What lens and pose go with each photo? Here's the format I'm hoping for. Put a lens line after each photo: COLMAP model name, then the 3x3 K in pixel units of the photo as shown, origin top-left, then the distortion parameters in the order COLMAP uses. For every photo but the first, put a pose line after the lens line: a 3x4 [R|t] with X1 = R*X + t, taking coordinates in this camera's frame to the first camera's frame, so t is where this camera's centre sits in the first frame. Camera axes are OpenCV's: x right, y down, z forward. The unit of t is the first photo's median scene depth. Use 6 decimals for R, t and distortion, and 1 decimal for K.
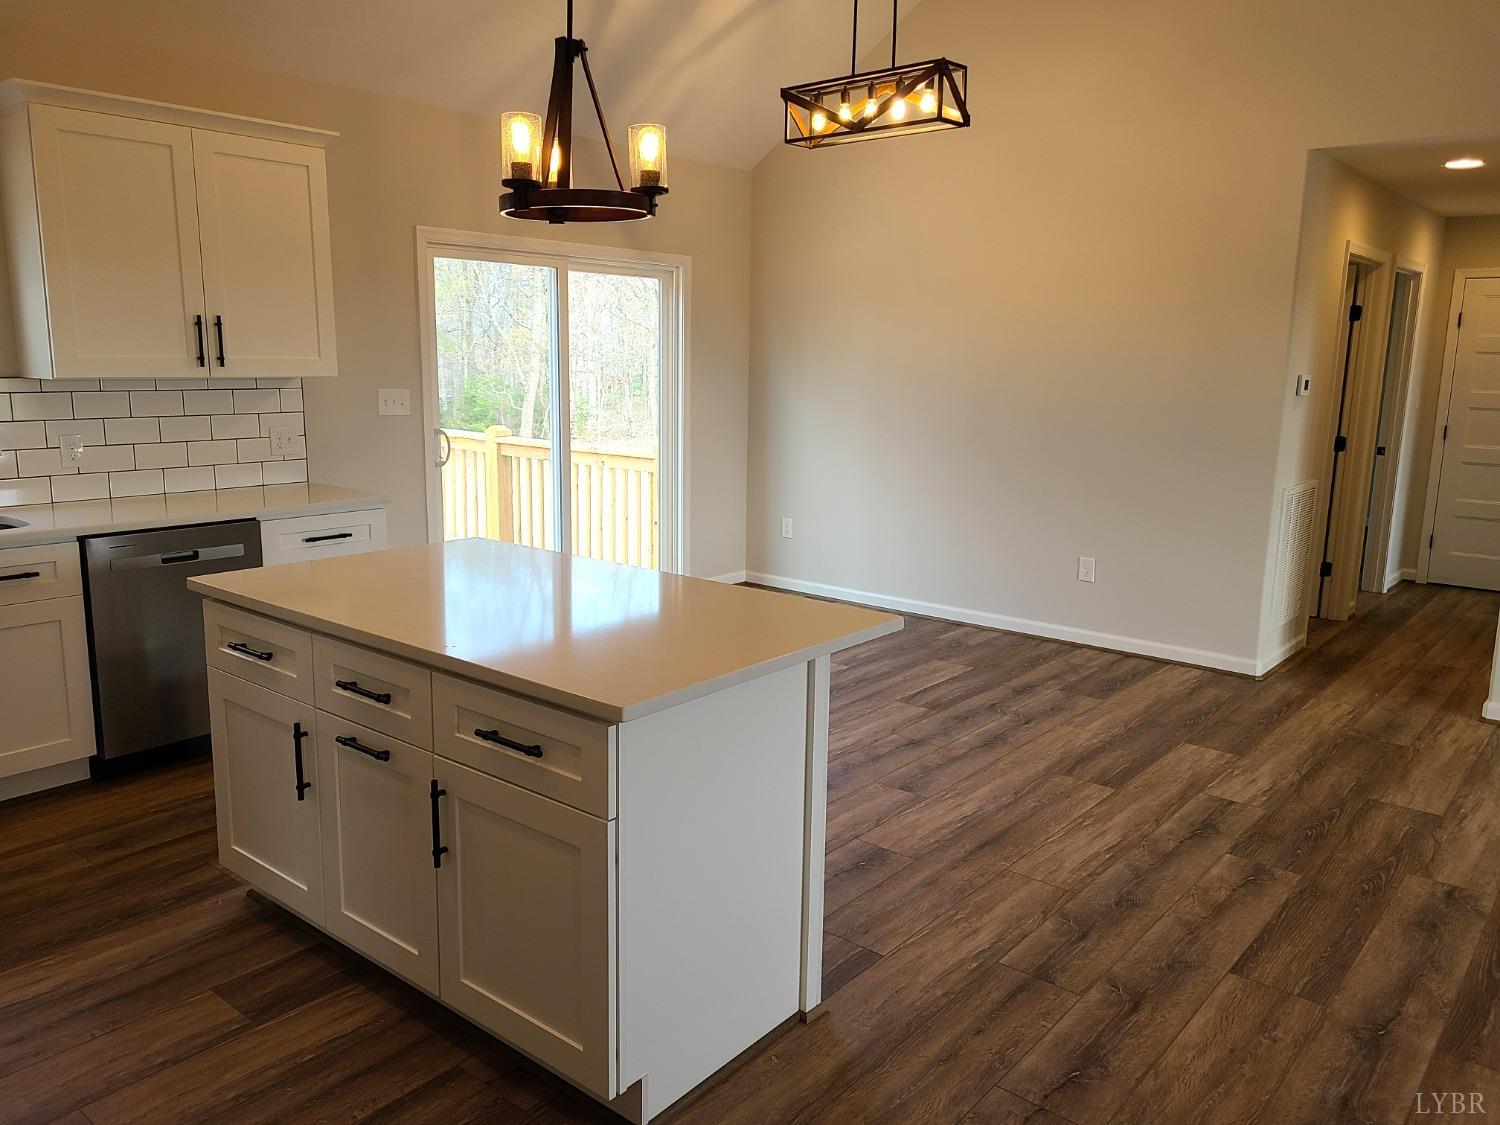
lens RADIAL K [[1126.5, 0, 741.0], [0, 1126.5, 560.7], [0, 0, 1]] dist [0.058558, -0.050157]
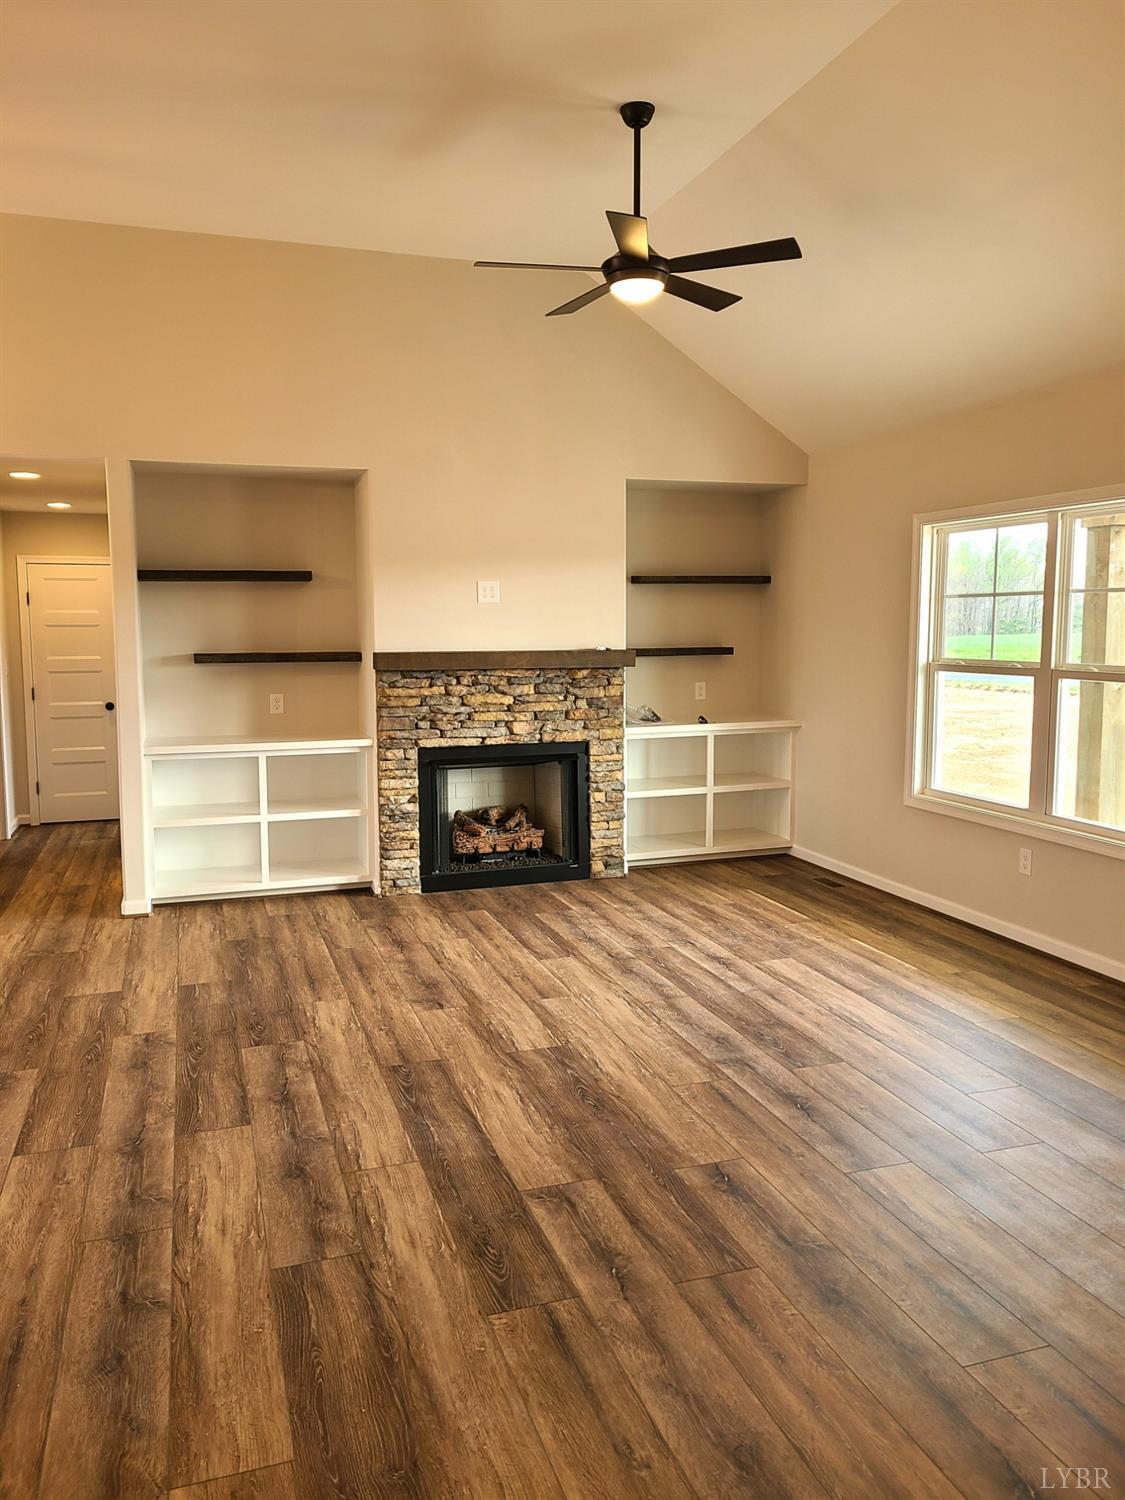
lens RADIAL K [[1126.5, 0, 558.1], [0, 1126.5, 743.7], [0, 0, 1]] dist [0.058558, -0.050157]
pose [[0.525840, -0.108705, 0.843608, -0.163216], [0.169772, 0.985257, 0.021136, 0.007941], [-0.833469, 0.132107, 0.536543, -0.114716]]
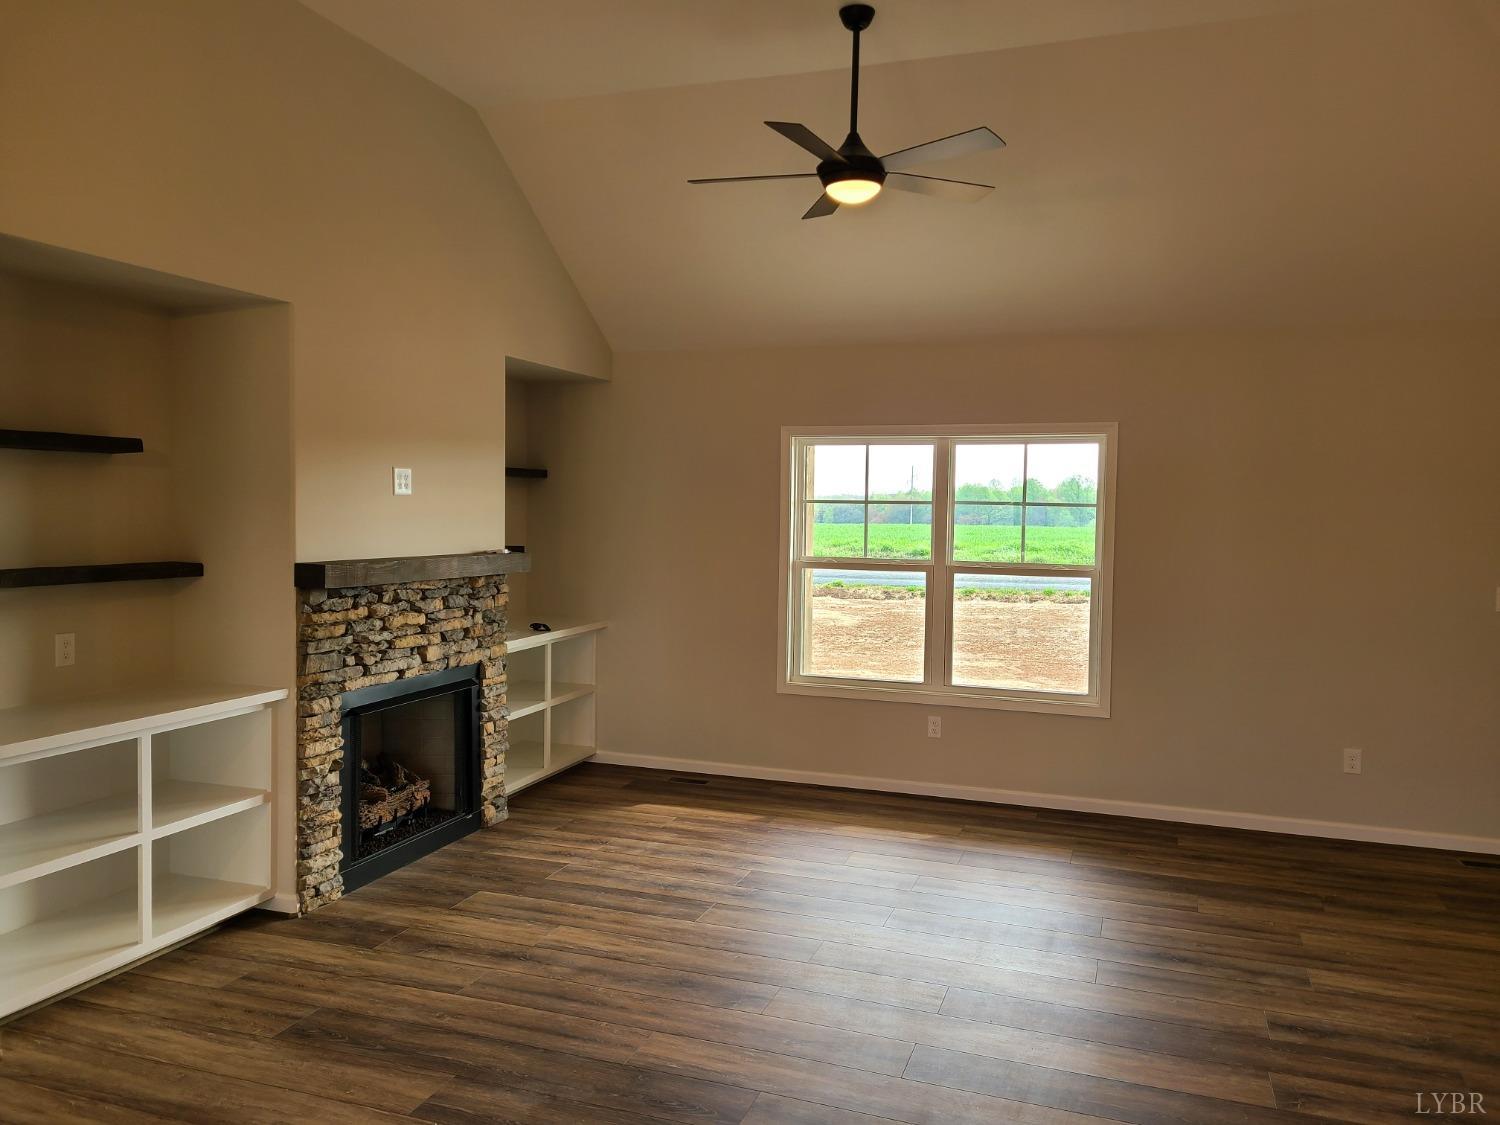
lens RADIAL K [[1126.5, 0, 741.0], [0, 1126.5, 560.7], [0, 0, 1]] dist [0.058558, -0.050157]
pose [[-0.340894, -0.062485, 0.938023, -0.141025], [0.155776, 0.980241, 0.121909, -0.202737], [-0.927106, 0.187680, -0.324424, 0.907511]]
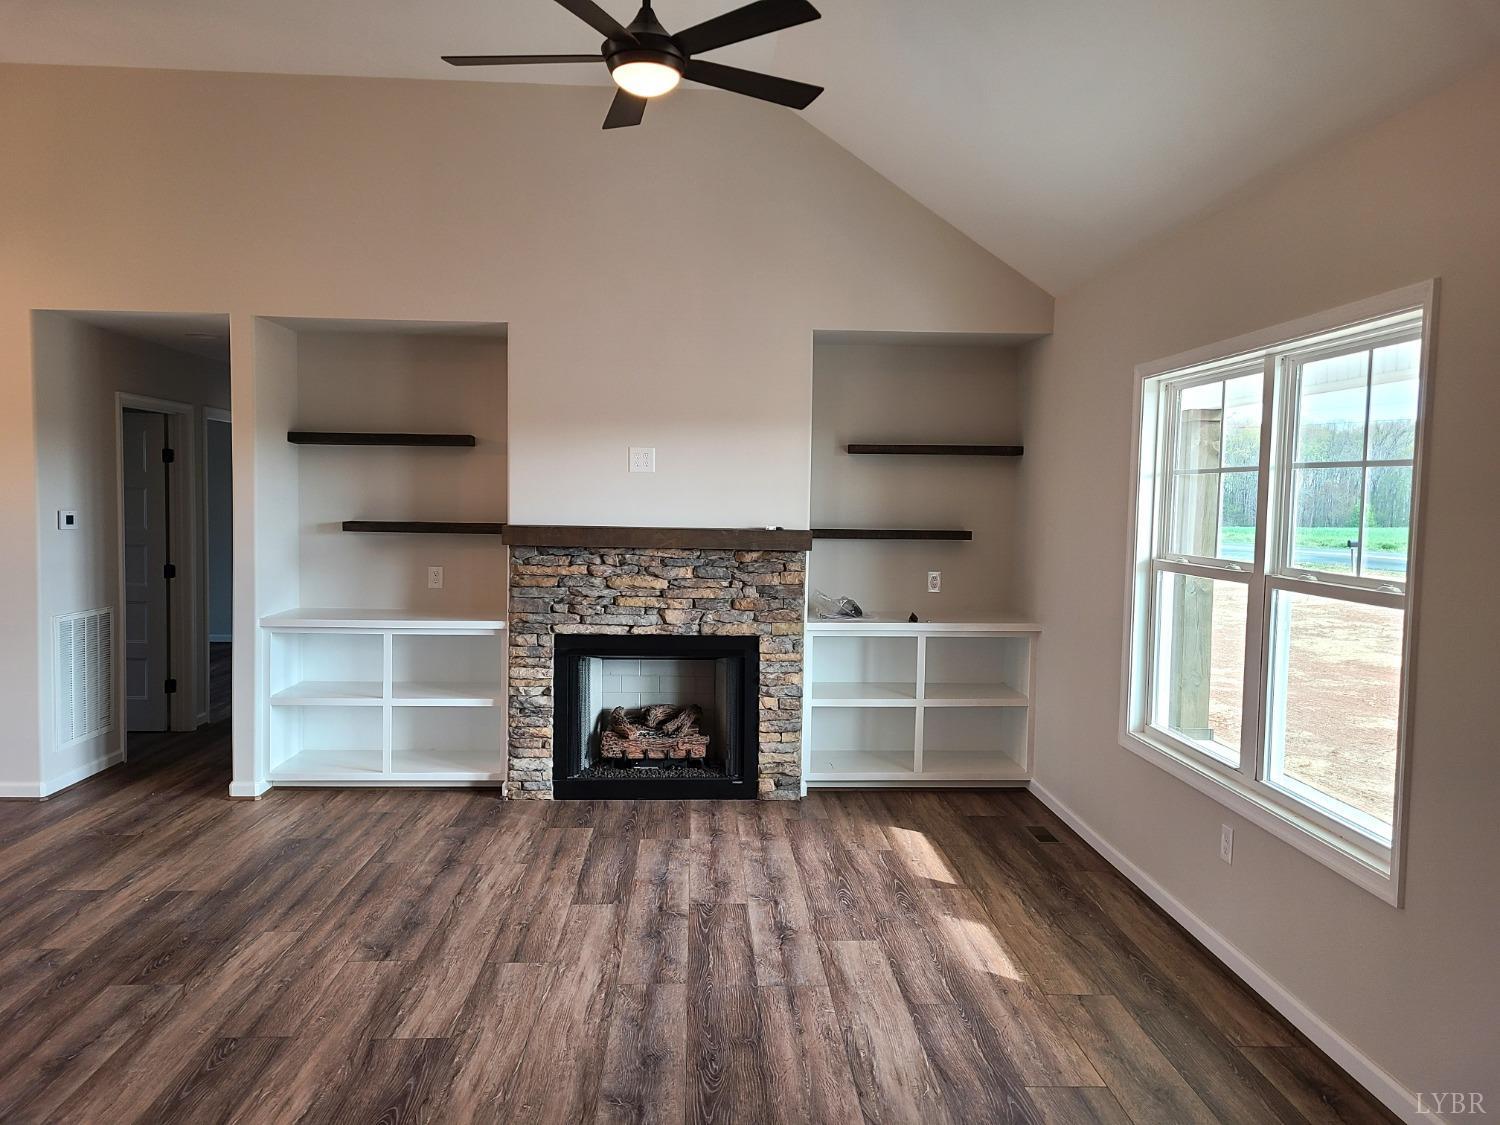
lens RADIAL K [[1126.5, 0, 741.0], [0, 1126.5, 560.7], [0, 0, 1]] dist [0.058558, -0.050157]
pose [[0.737900, -0.042138, 0.673593, 0.316131], [0.119527, 0.990432, -0.068980, 0.049718], [-0.664241, 0.131413, 0.735877, -0.304675]]
